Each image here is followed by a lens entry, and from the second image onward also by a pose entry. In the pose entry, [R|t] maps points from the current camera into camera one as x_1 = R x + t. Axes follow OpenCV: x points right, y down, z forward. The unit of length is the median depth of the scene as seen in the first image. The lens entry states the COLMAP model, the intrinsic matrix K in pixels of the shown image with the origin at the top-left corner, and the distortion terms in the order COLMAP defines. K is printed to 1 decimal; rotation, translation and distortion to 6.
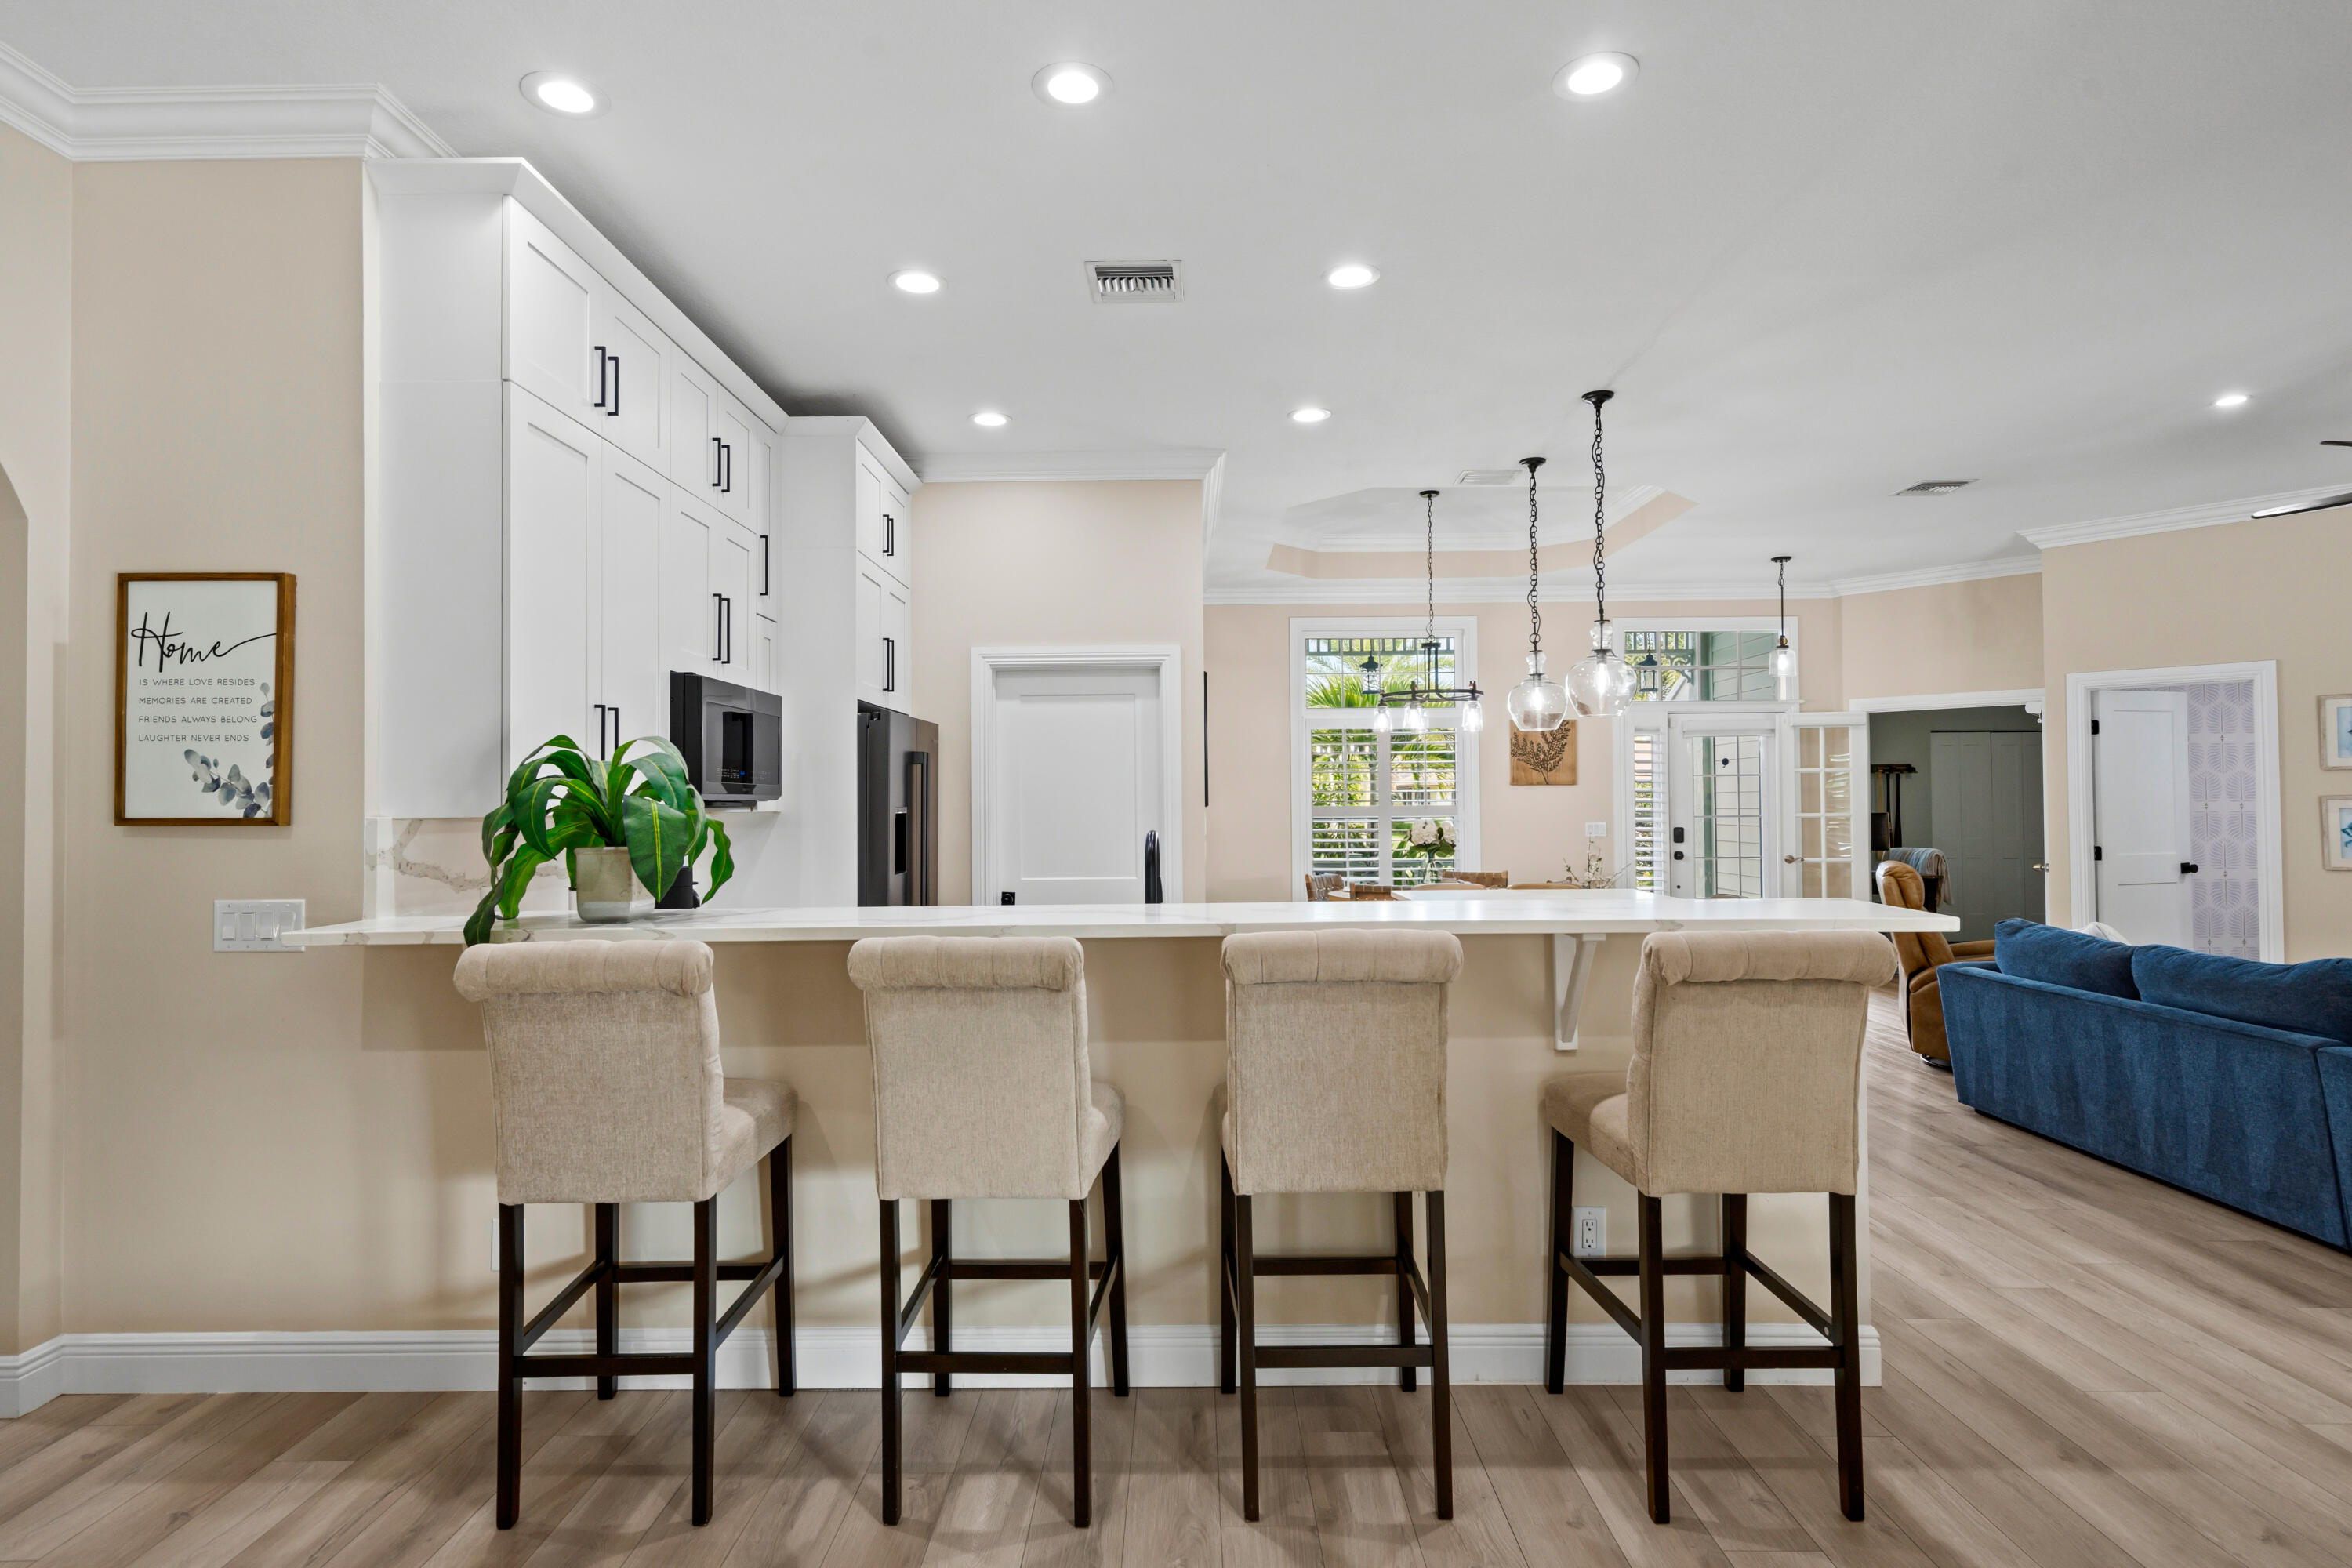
lens RADIAL K [[1205.1, 0, 1170.7], [0, 1205.1, 784.8], [0, 0, 1]] dist [0.002485, 0.000653]
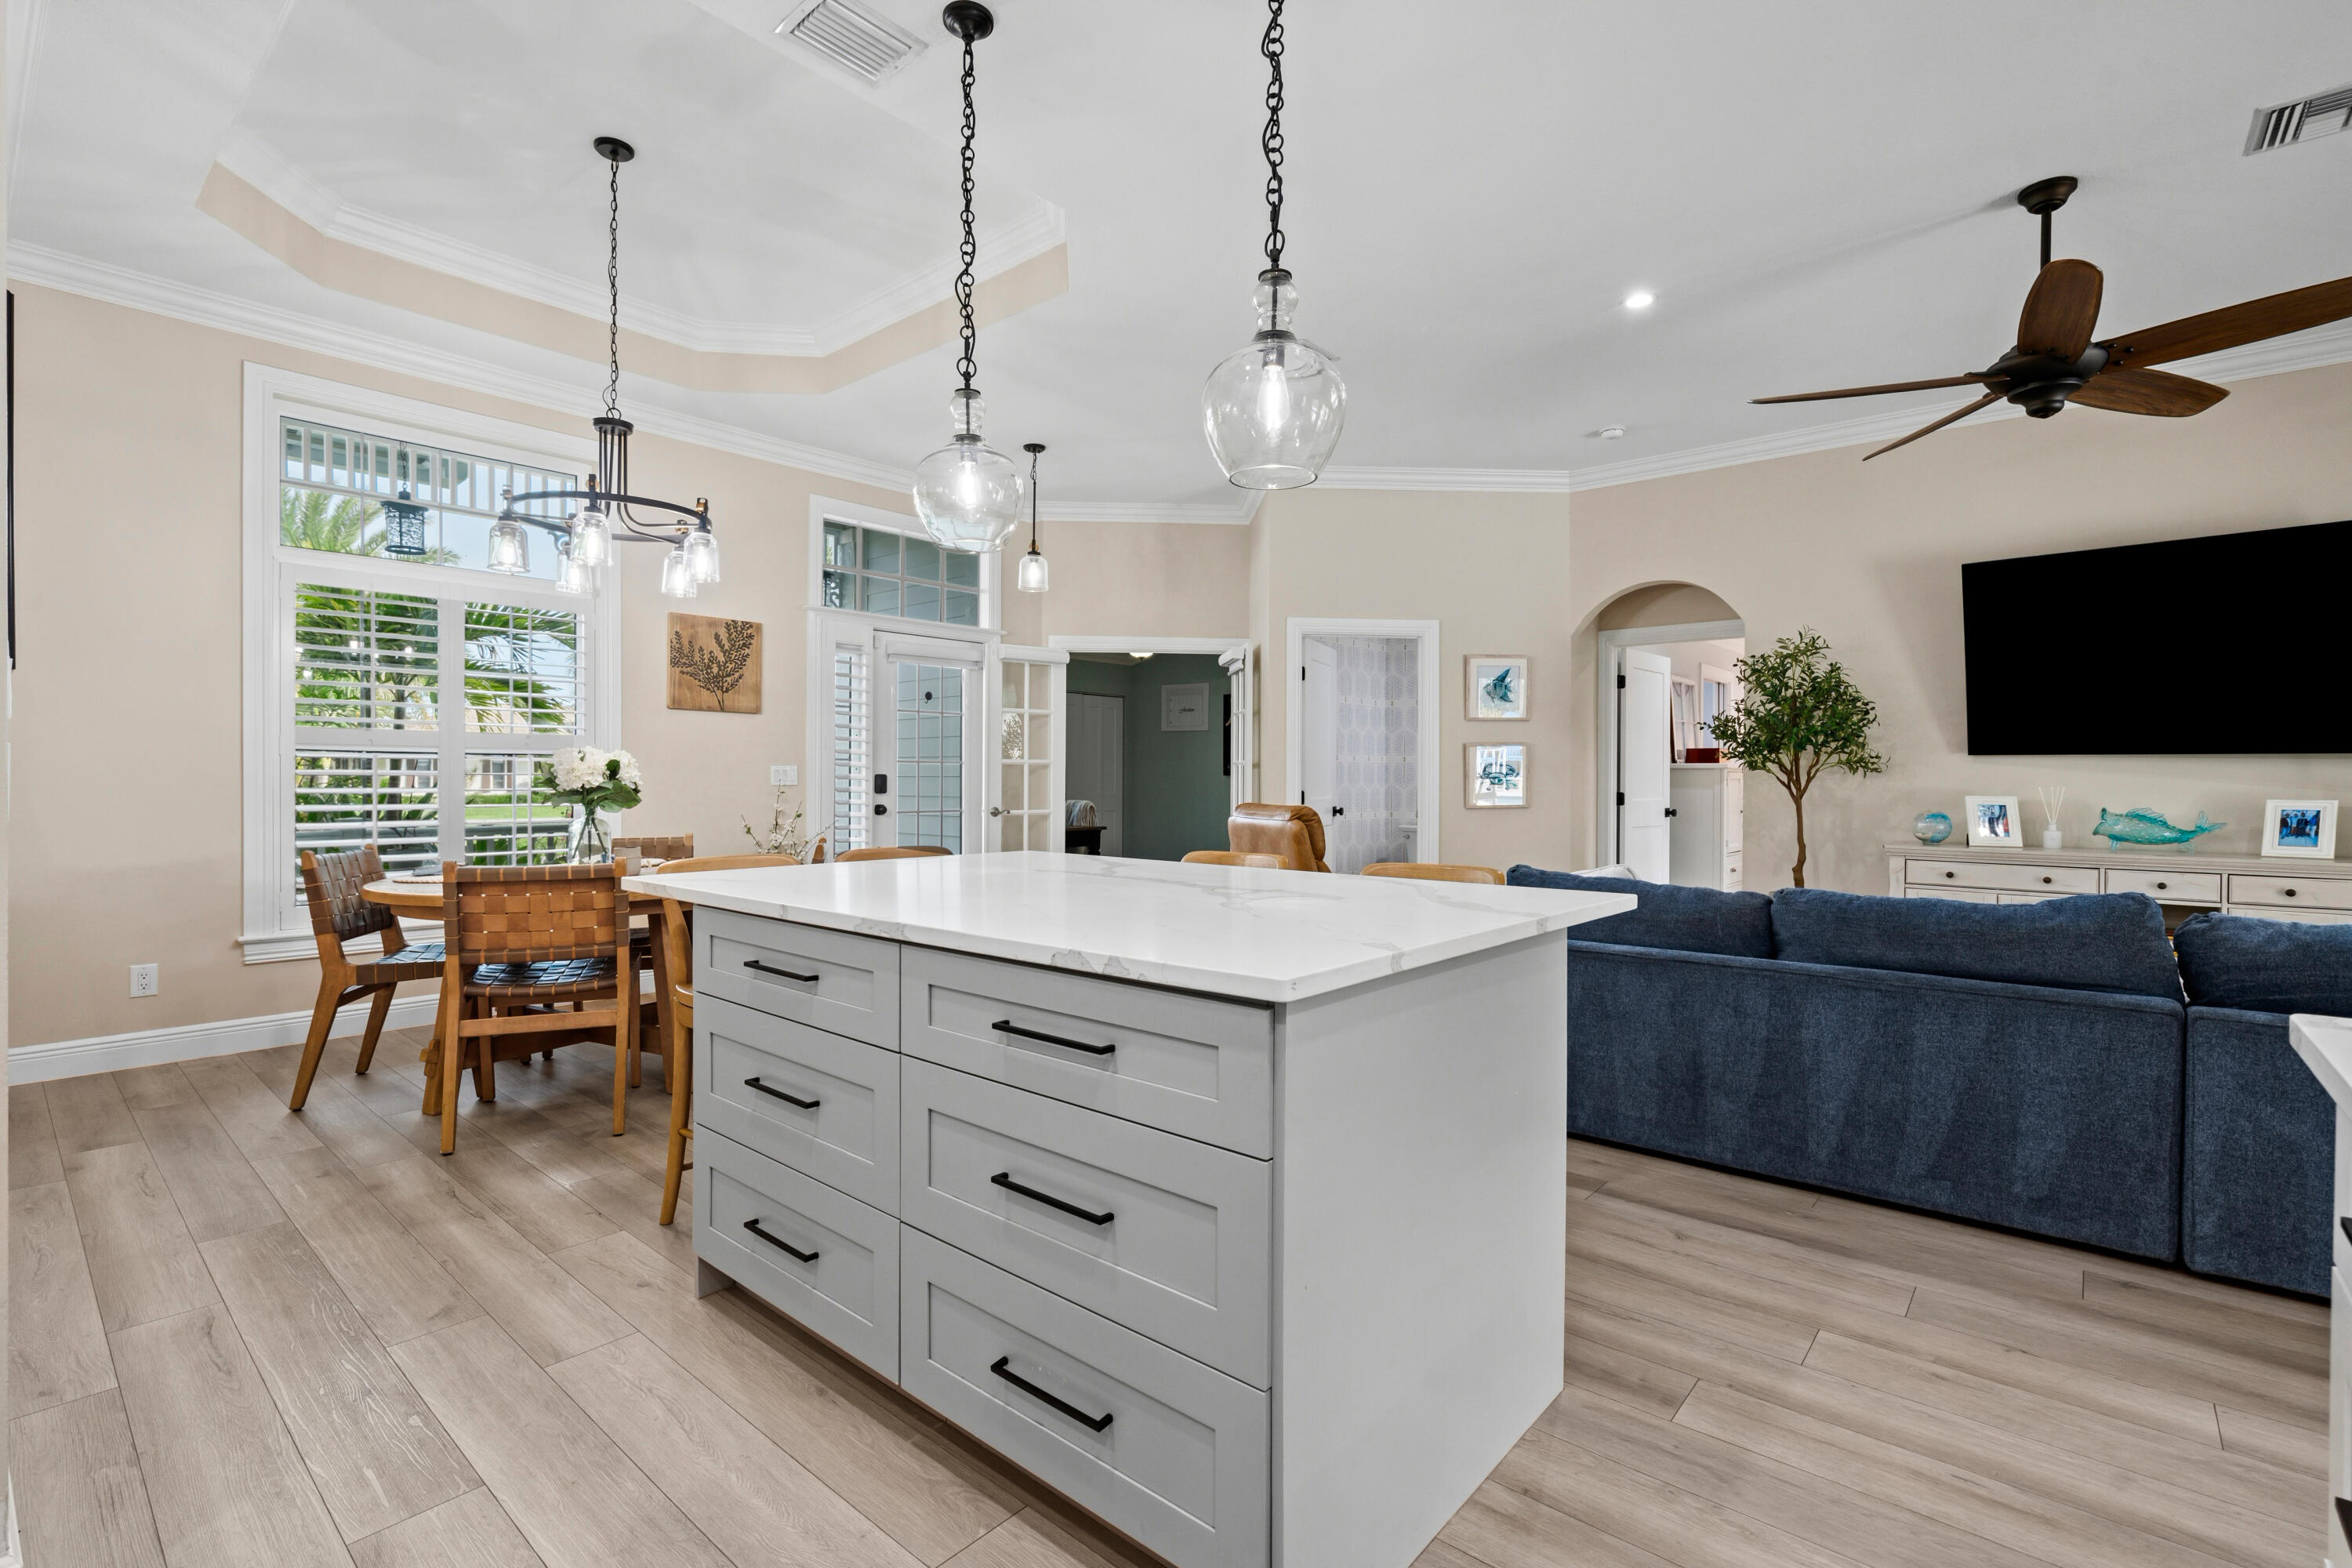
lens RADIAL K [[1063.4, 0, 1173.0], [0, 1063.4, 781.8], [0, 0, 1]] dist [-0.004535, 0.000952]
pose [[0.645291, 0.007631, 0.763898, 0.019585], [-0.021582, 0.999733, 0.008245, 0.061352], [-0.763632, -0.021807, 0.645284, 0.807374]]
